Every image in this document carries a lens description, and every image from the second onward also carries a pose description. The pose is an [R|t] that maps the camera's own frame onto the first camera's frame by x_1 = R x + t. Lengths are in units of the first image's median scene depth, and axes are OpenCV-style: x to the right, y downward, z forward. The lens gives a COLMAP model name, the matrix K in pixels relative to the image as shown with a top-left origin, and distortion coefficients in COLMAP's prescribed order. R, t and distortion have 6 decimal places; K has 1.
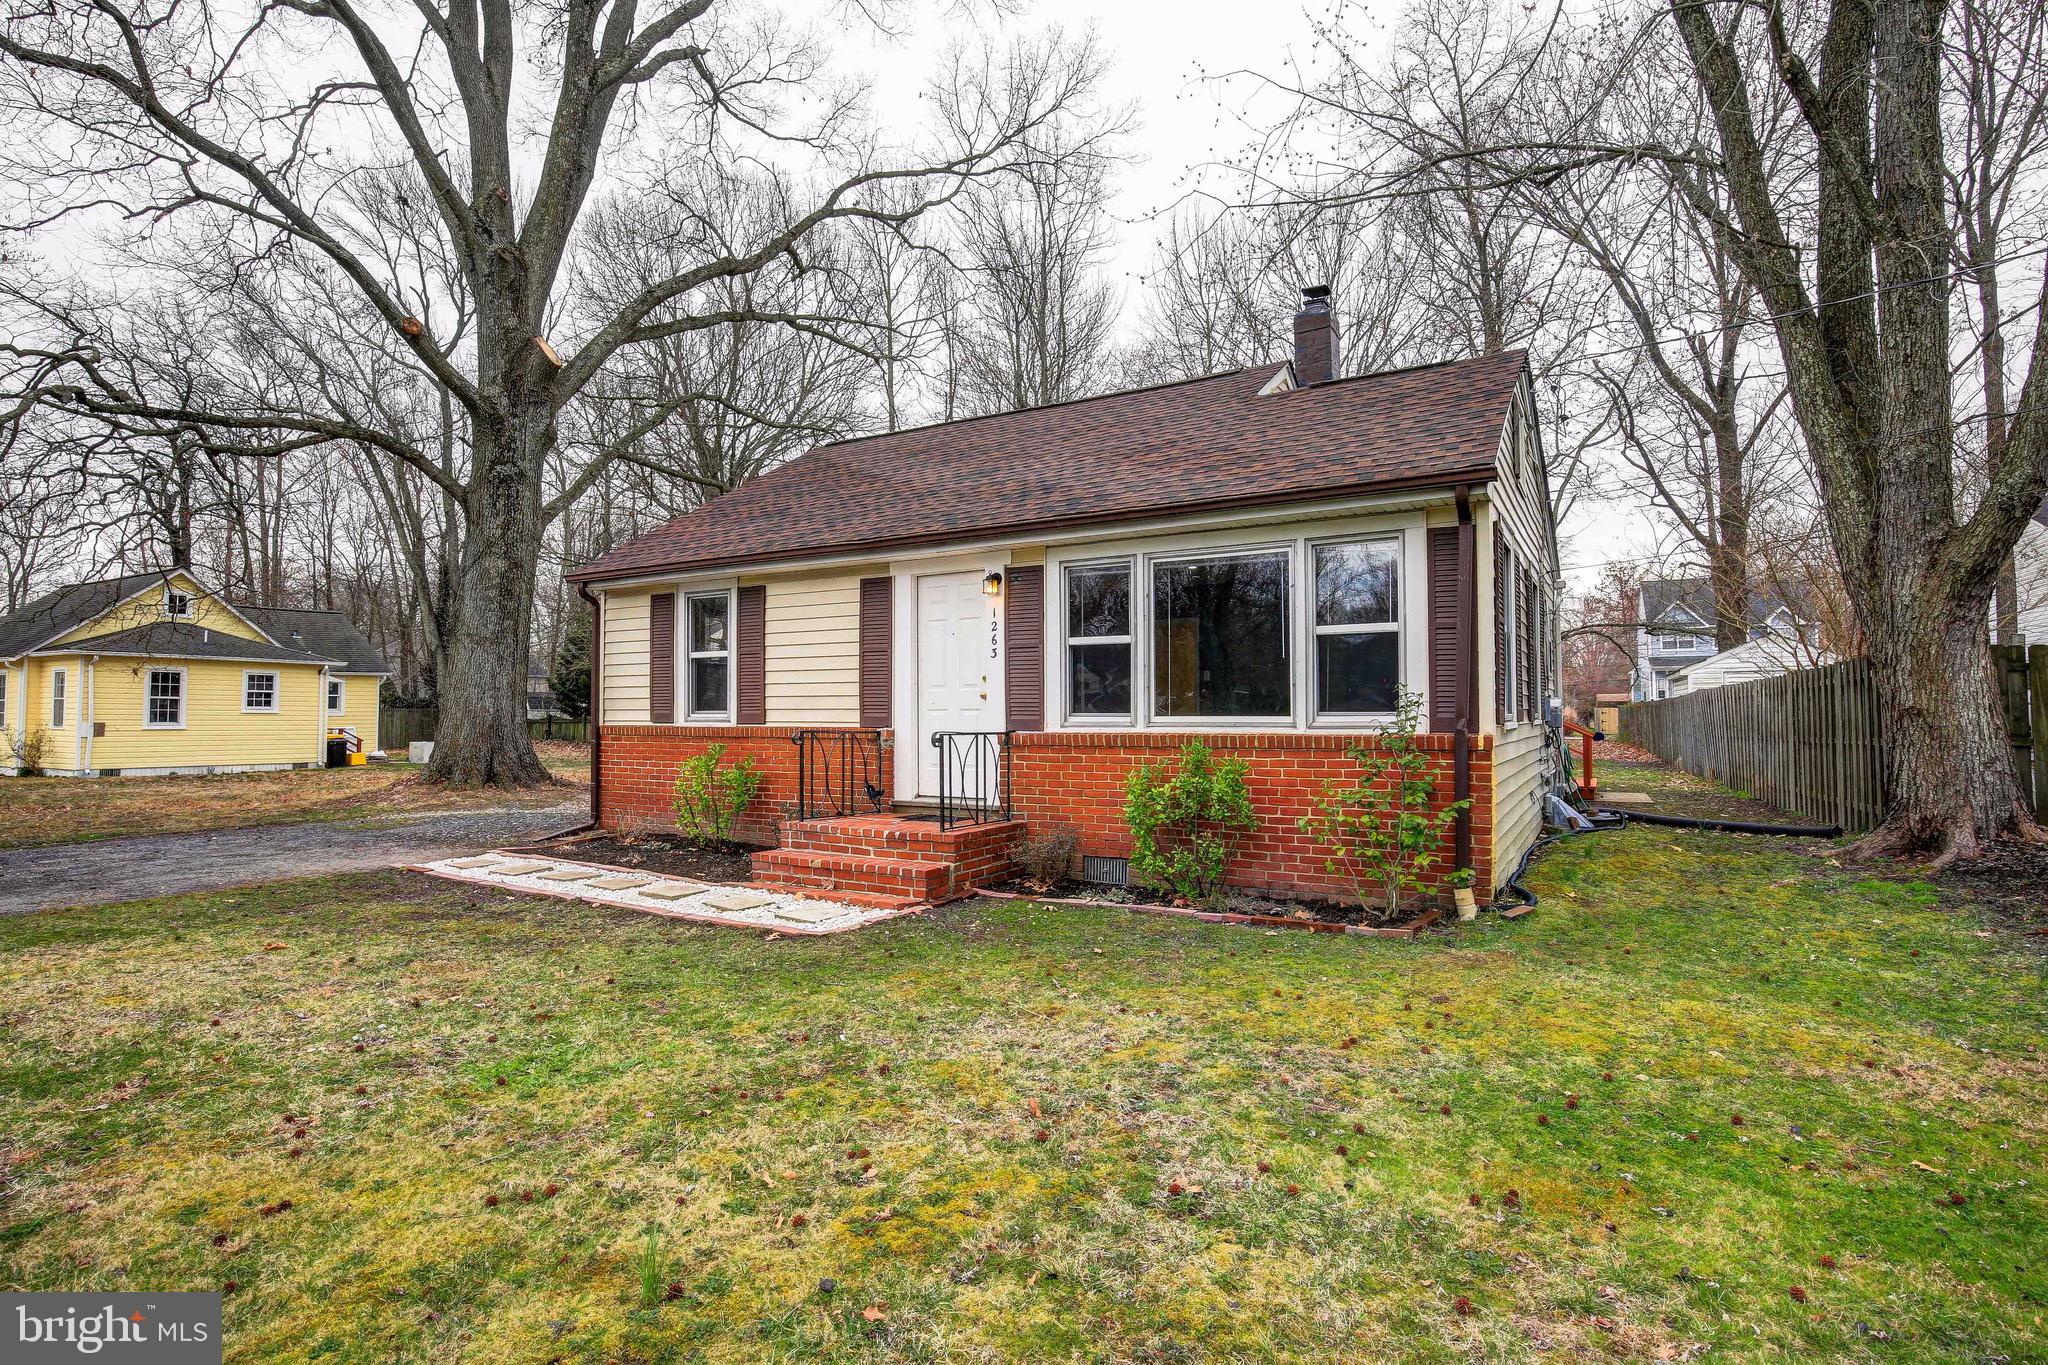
lens RADIAL K [[995.1, 0, 1013.2], [0, 995.1, 679.5], [0, 0, 1]] dist [-0.034696, 0.008917]
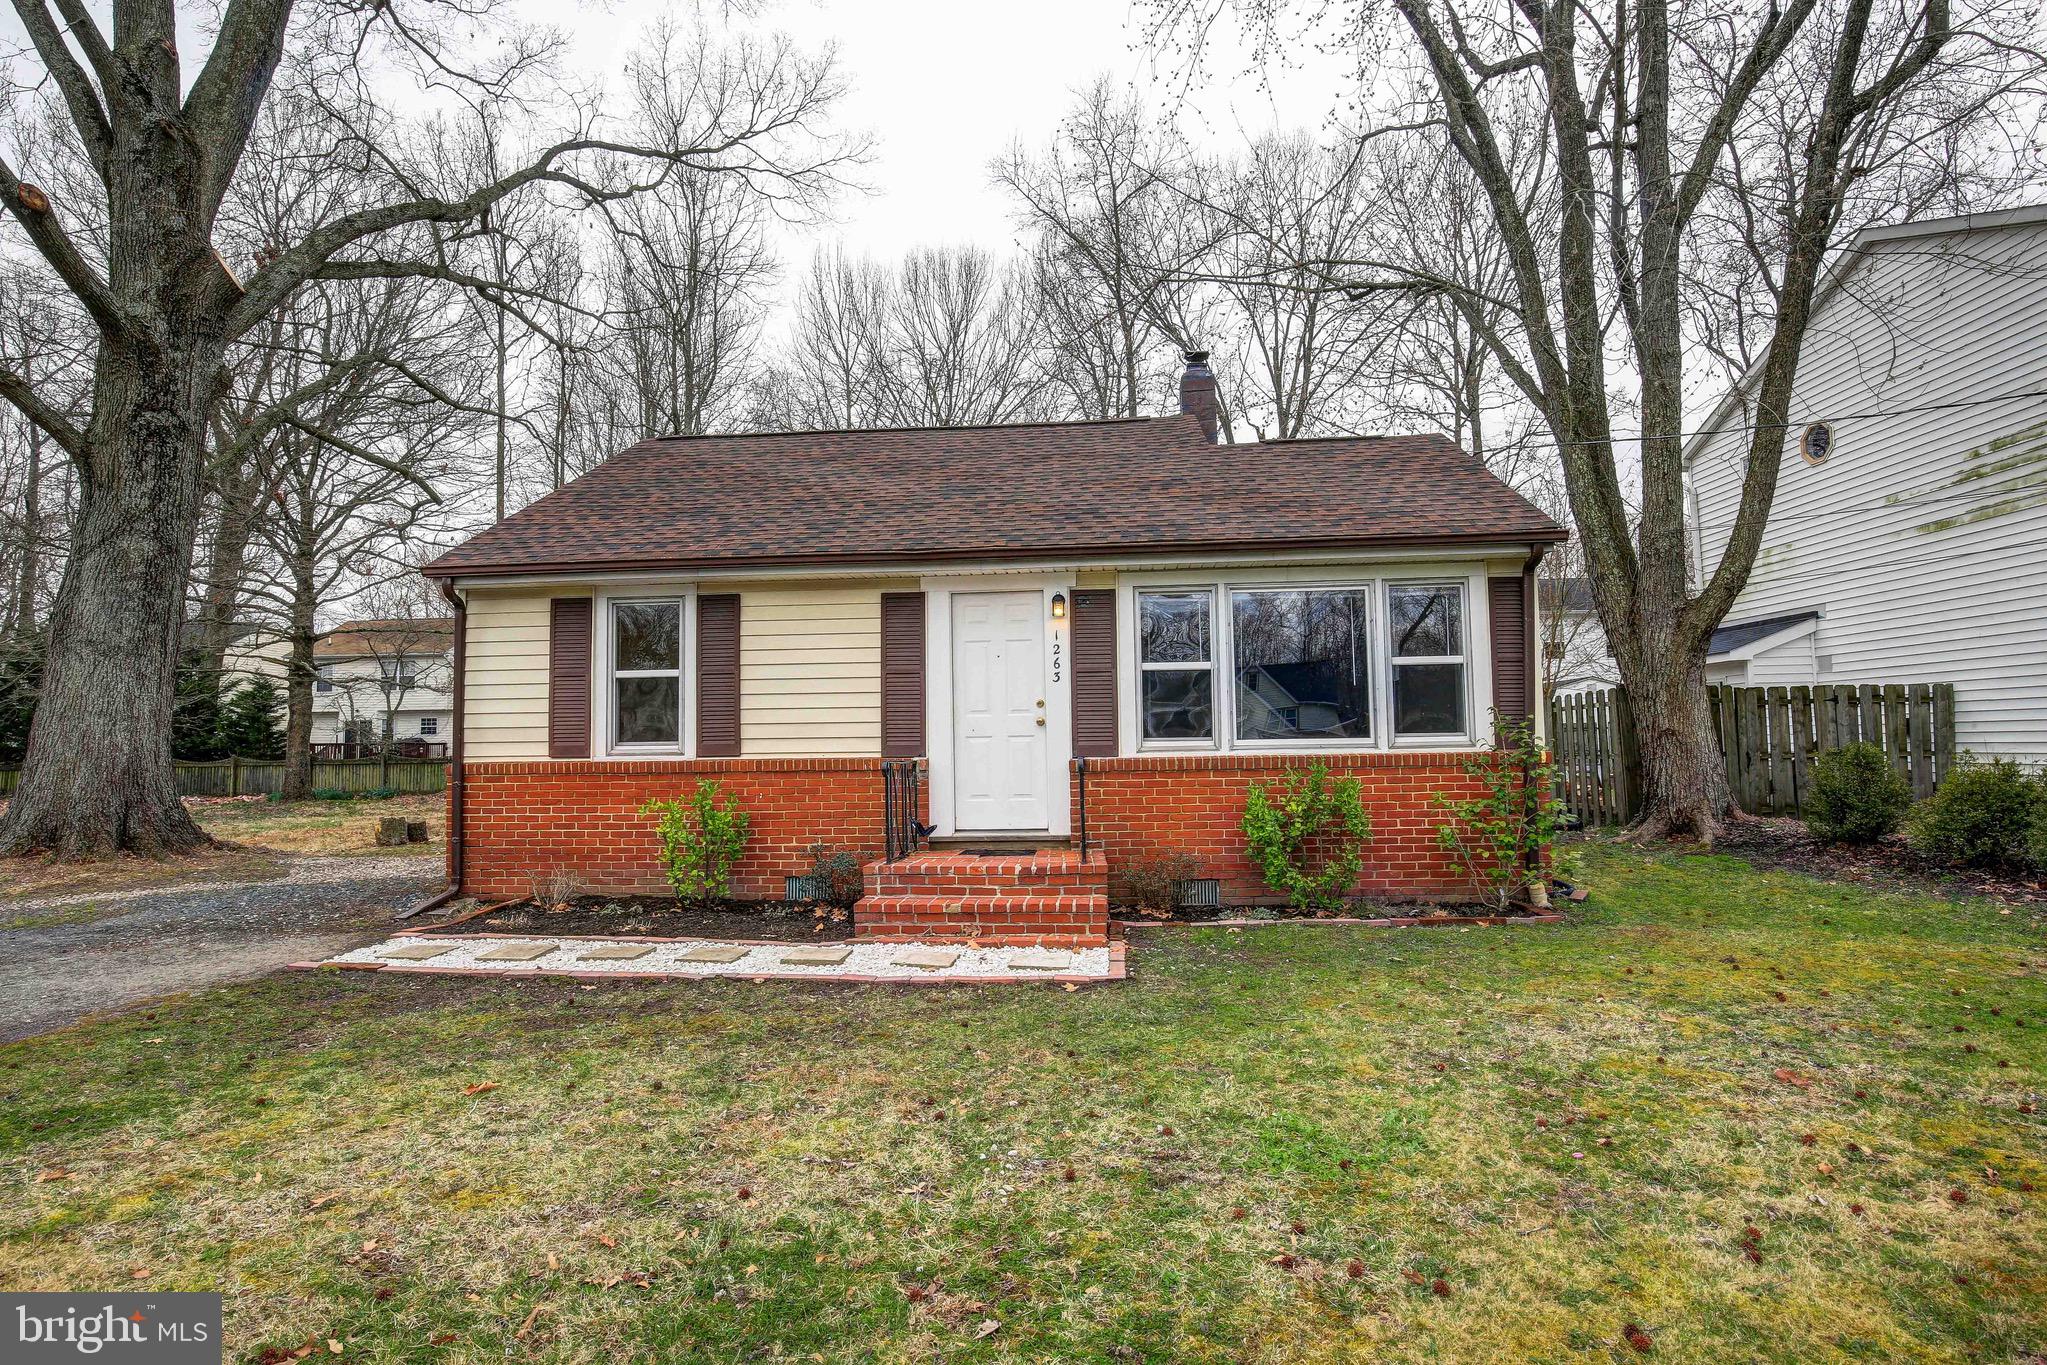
lens RADIAL K [[994.6, 0, 1012.7], [0, 994.6, 679.5], [0, 0, 1]] dist [-0.034696, 0.008917]
pose [[0.899045, 0.018629, 0.437460, -0.480741], [-0.002025, 0.999261, -0.038391, 0.012972], [-0.437852, 0.033629, 0.898418, 0.151624]]
